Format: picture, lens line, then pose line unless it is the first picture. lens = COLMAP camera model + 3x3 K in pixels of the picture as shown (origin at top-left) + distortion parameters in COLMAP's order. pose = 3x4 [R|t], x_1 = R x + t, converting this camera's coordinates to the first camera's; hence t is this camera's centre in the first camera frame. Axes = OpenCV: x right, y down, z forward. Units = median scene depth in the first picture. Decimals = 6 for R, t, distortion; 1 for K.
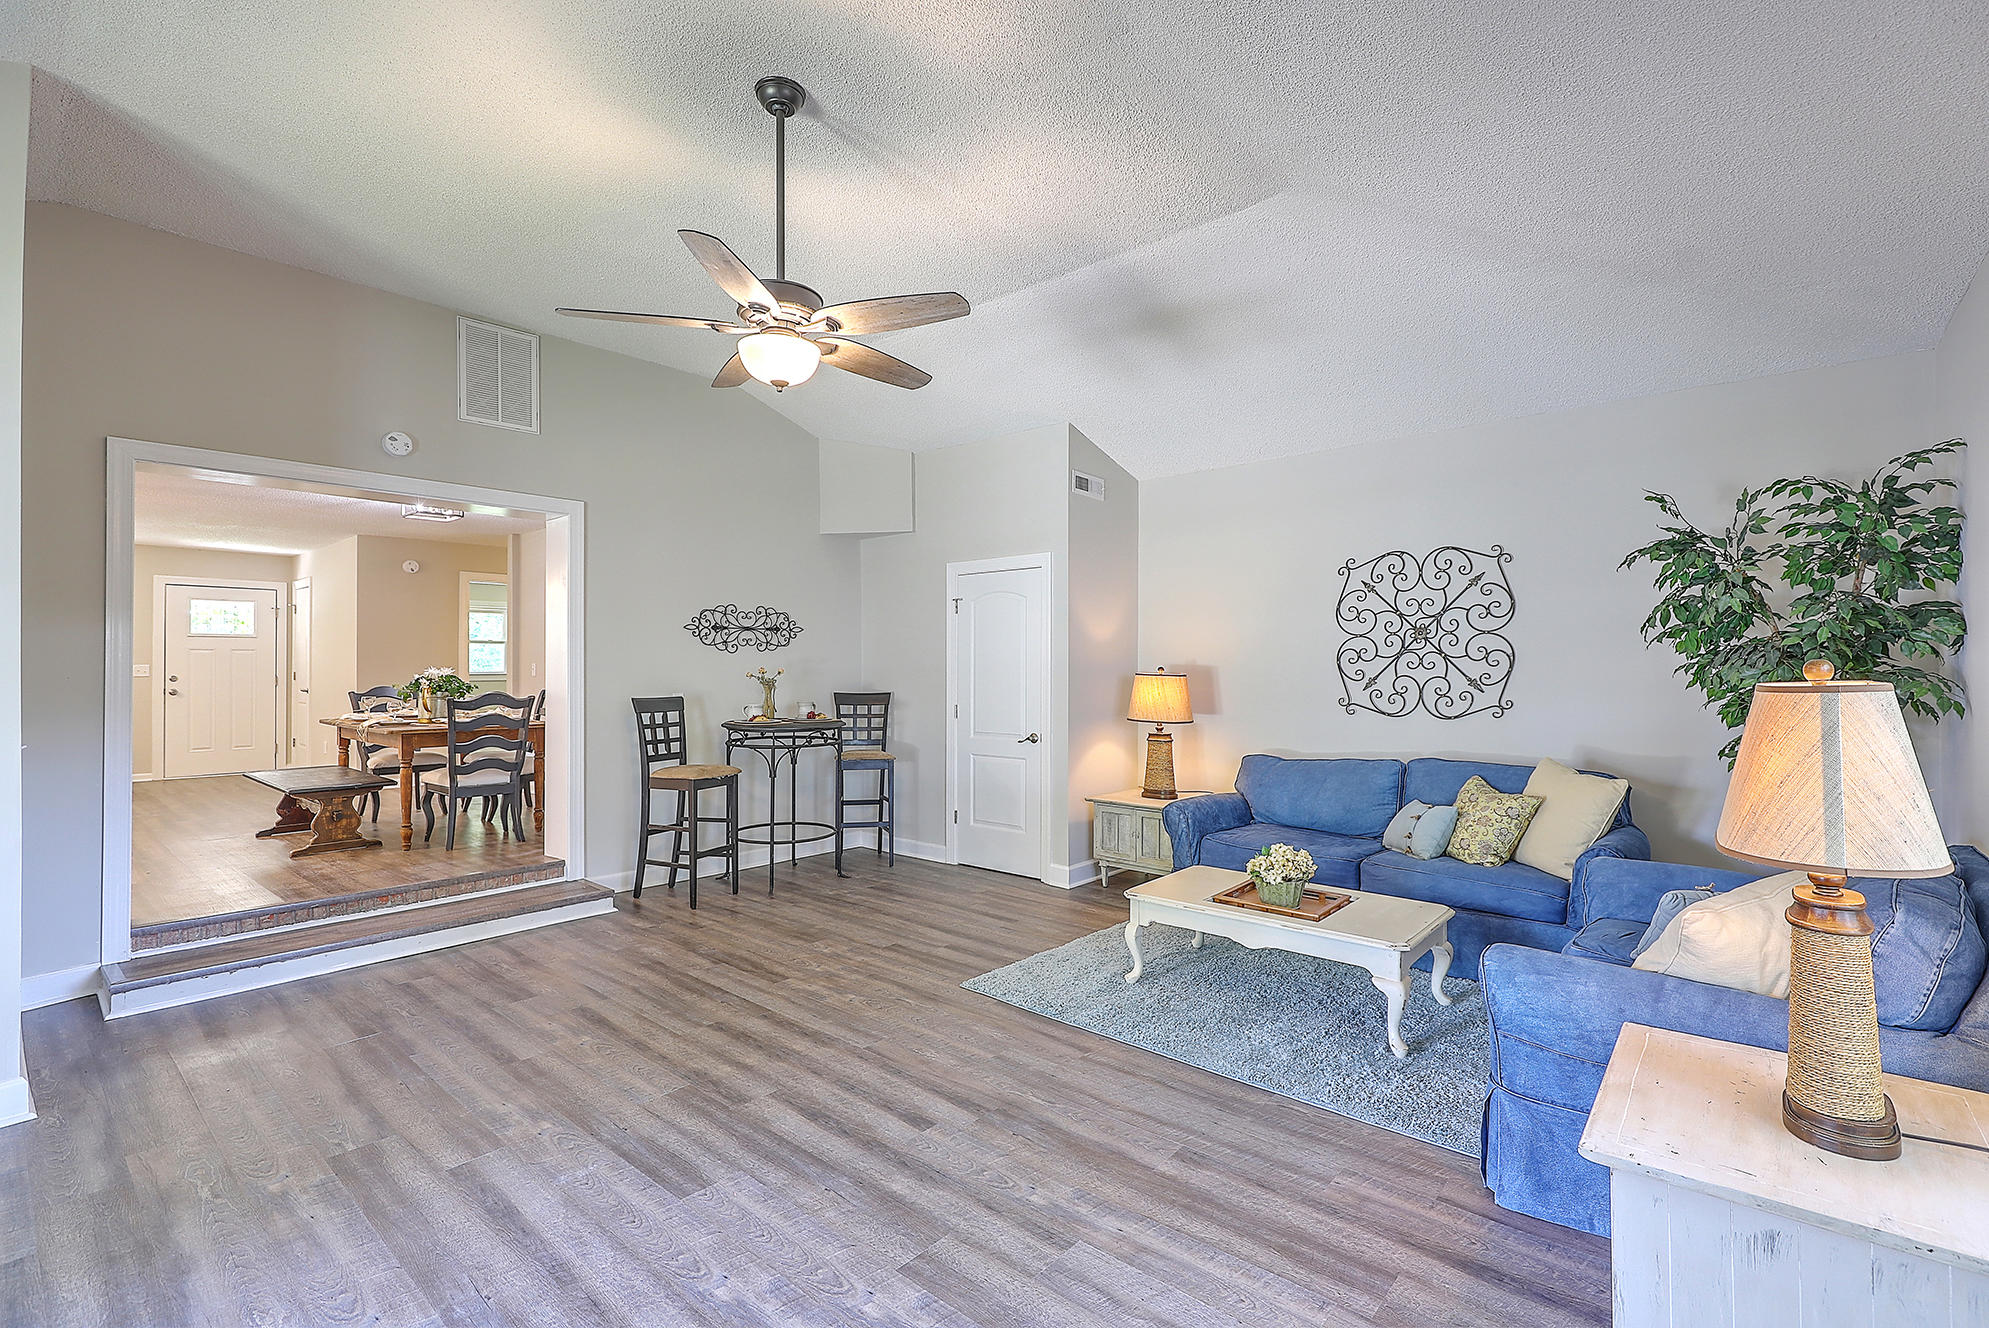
lens RADIAL K [[894.1, 0, 1004.0], [0, 894.1, 658.7], [0, 0, 1]] dist [-0.000449, 0.000025]
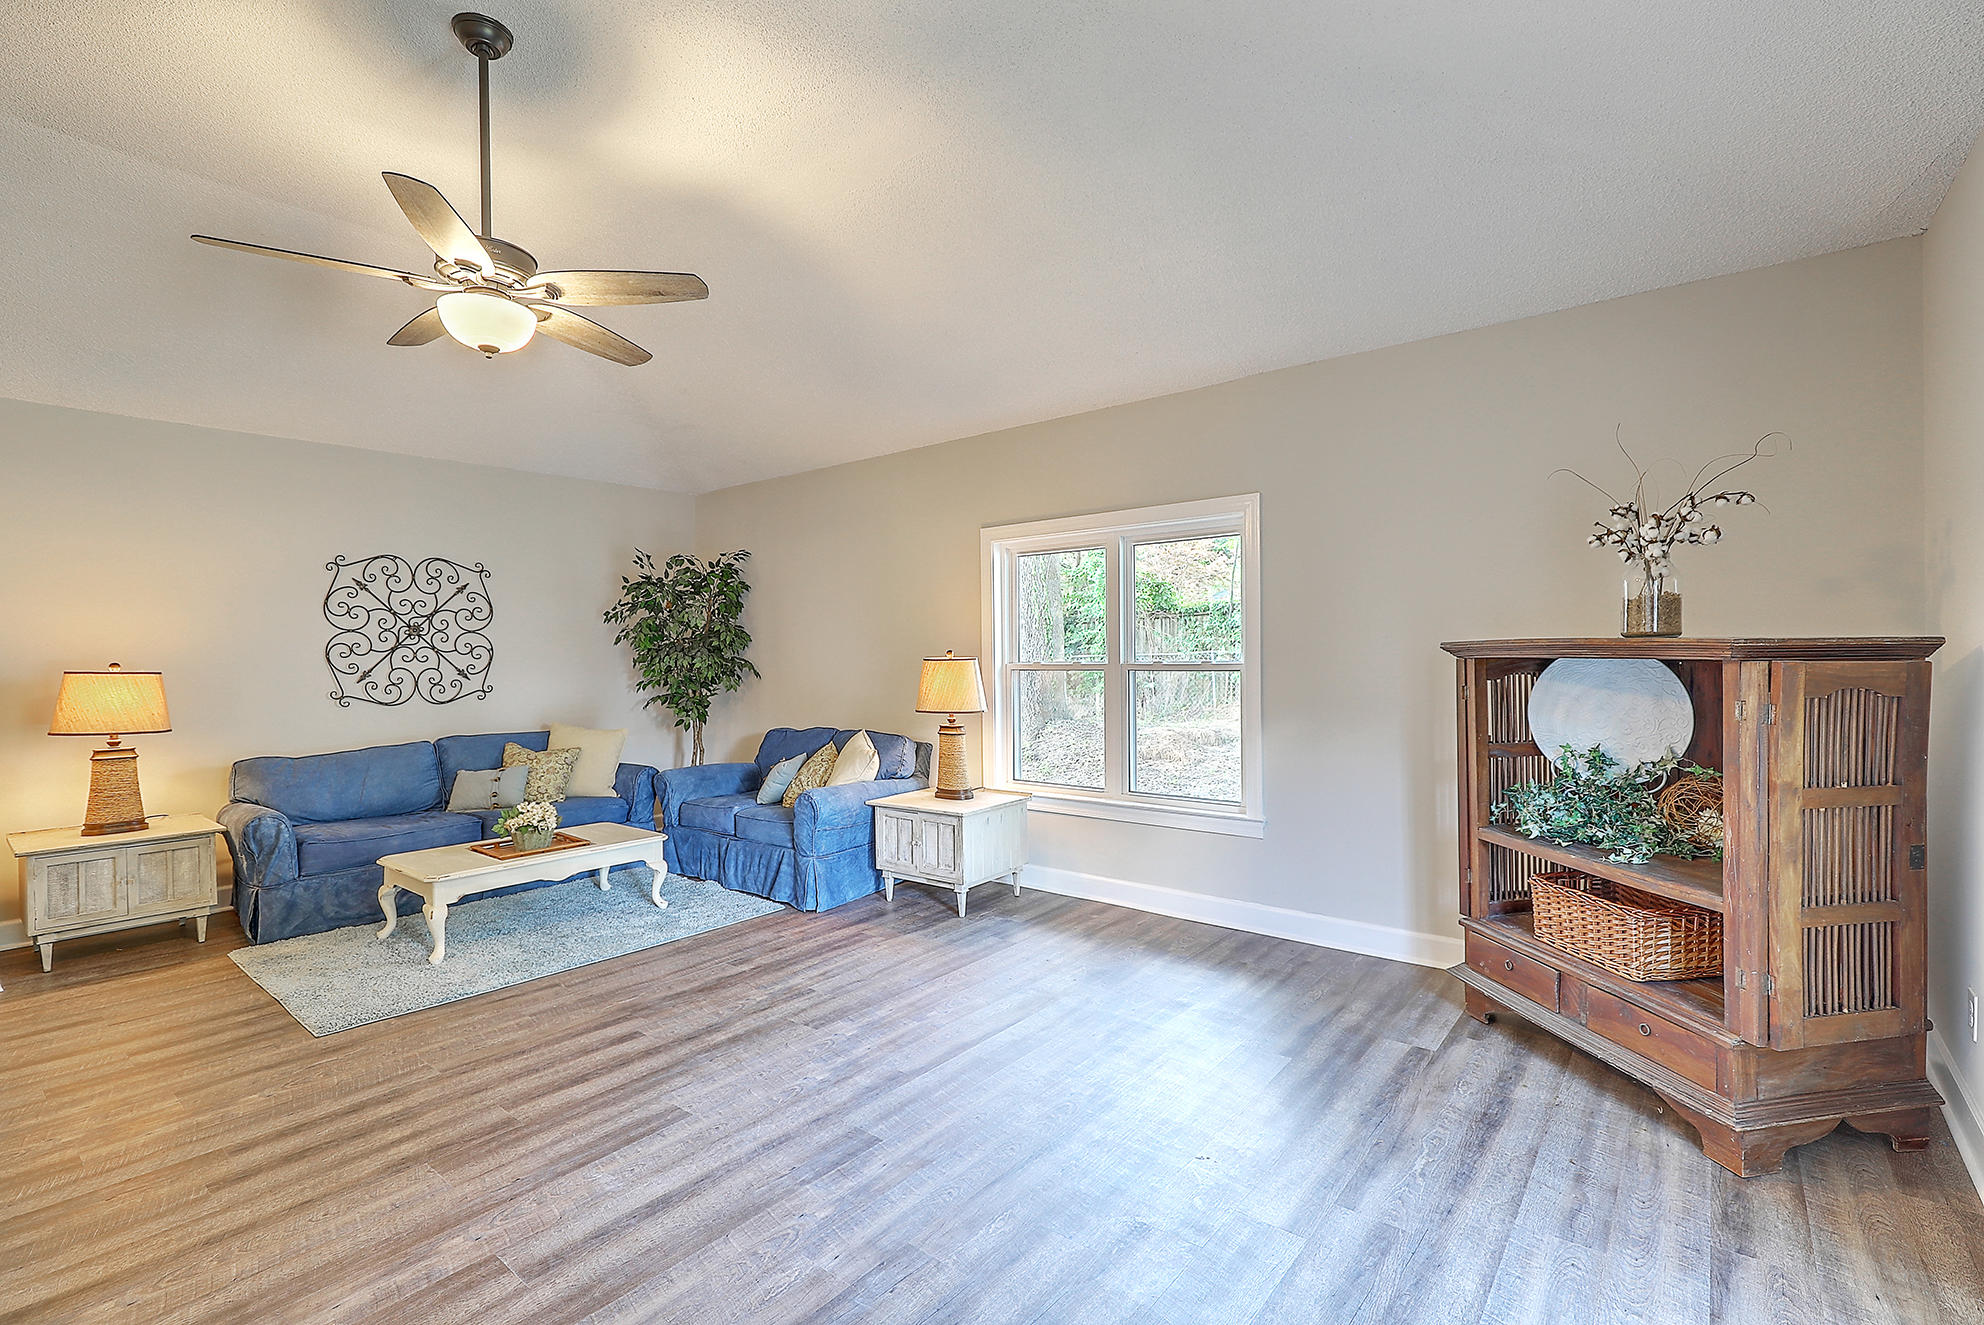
lens RADIAL K [[891.8, 0, 1003.0], [0, 891.8, 664.7], [0, 0, 1]] dist [-0.000449, 0.000025]
pose [[-0.040105, -0.008656, 0.999158, -0.891411], [0.002965, 0.999957, 0.008782, 0.009193], [-0.999191, 0.003314, -0.040078, 0.377268]]
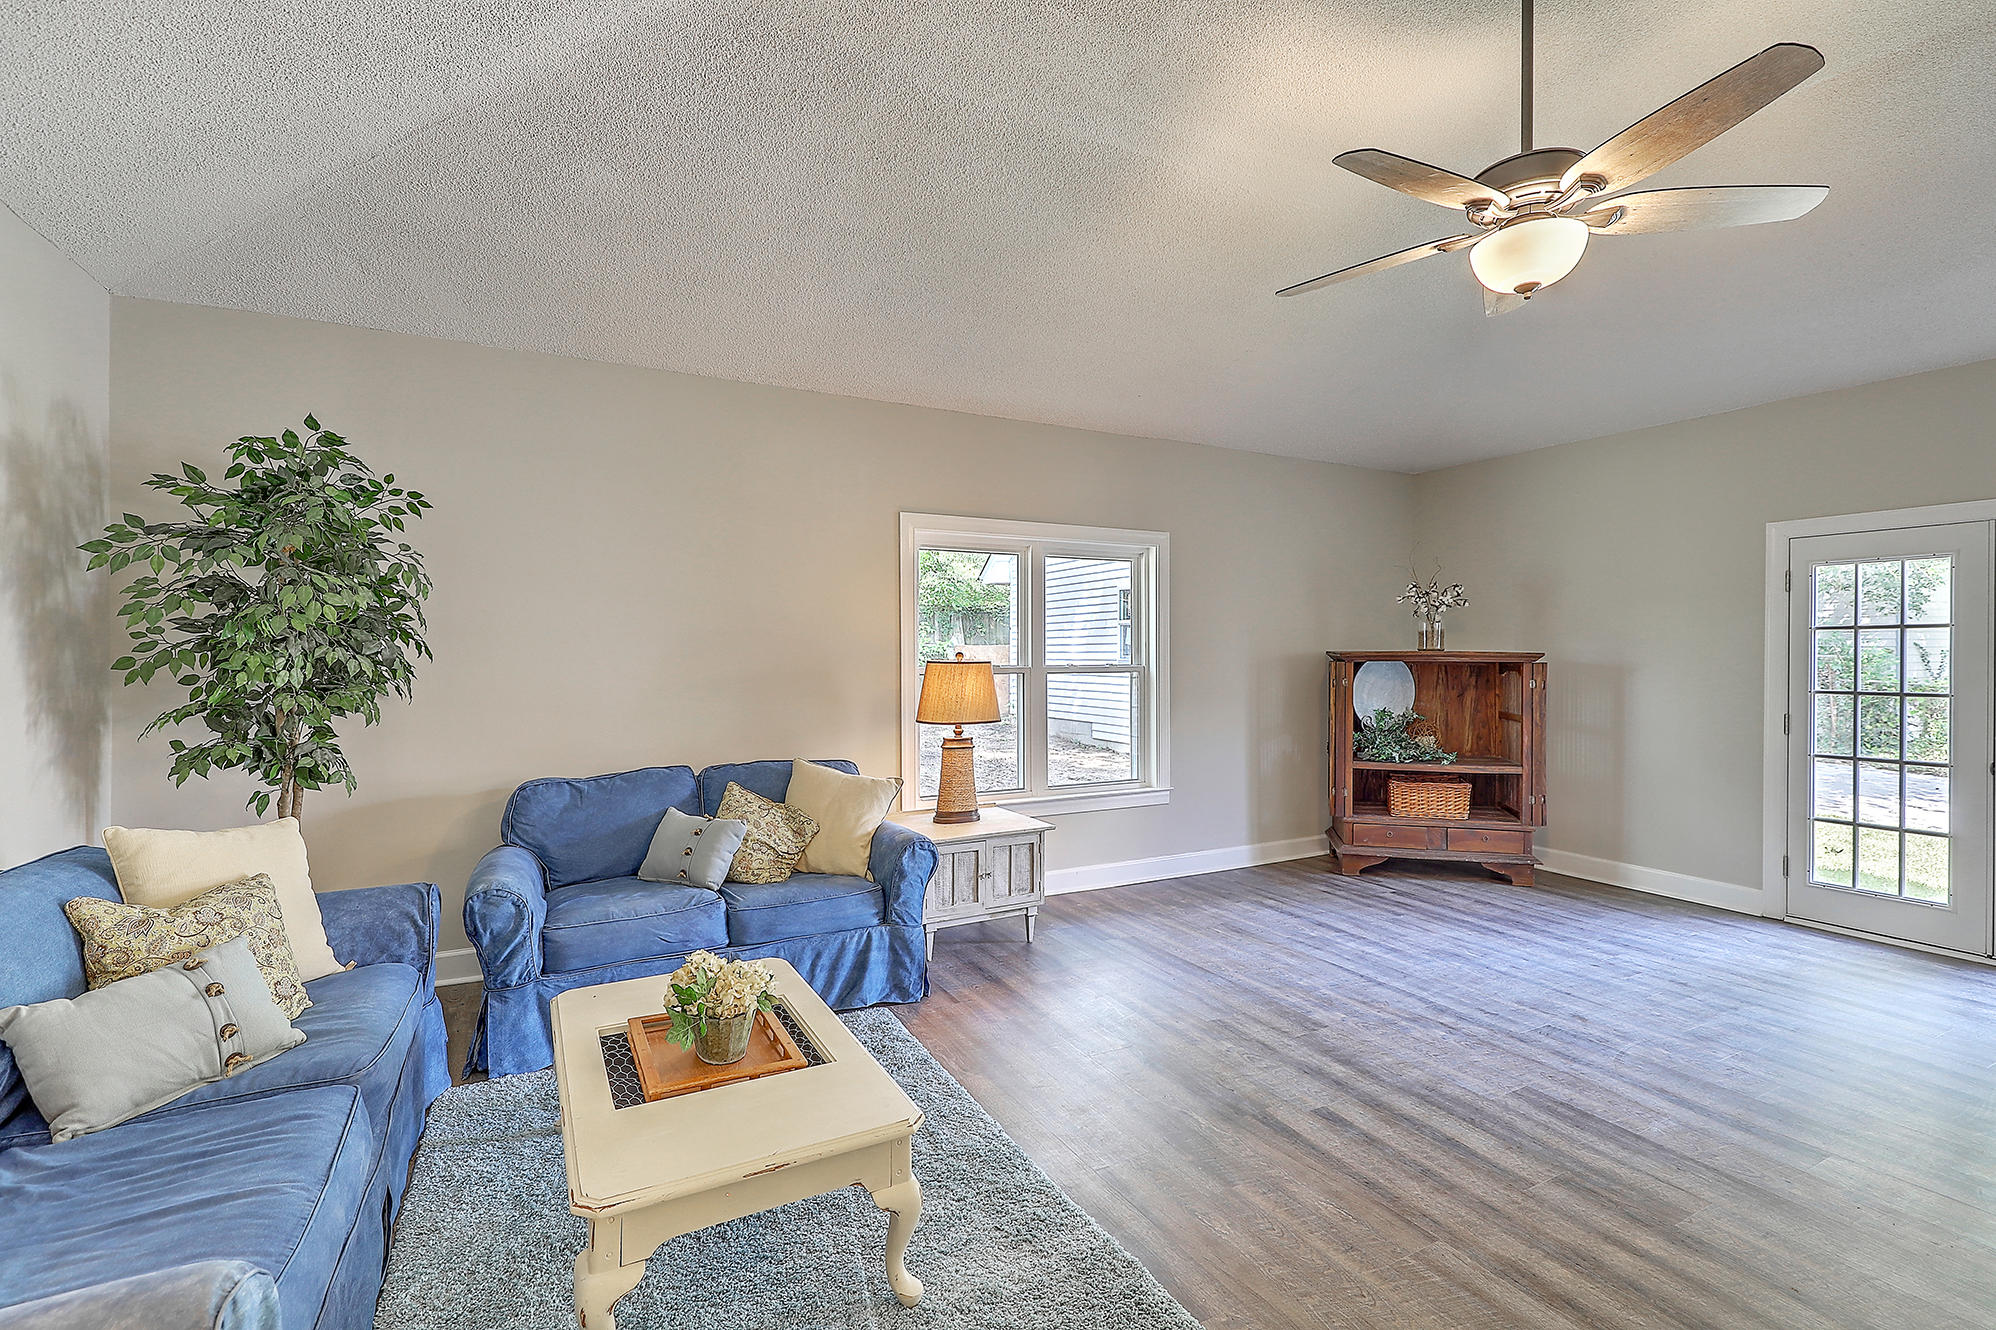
lens RADIAL K [[897.2, 0, 997.8], [0, 897.2, 661.2], [0, 0, 1]] dist [-0.000449, 0.000025]
pose [[-0.932250, 0.002554, 0.361807, -0.077791], [0.002120, 0.999996, -0.001597, 0.013448], [-0.361810, -0.000722, -0.932252, 1.410626]]
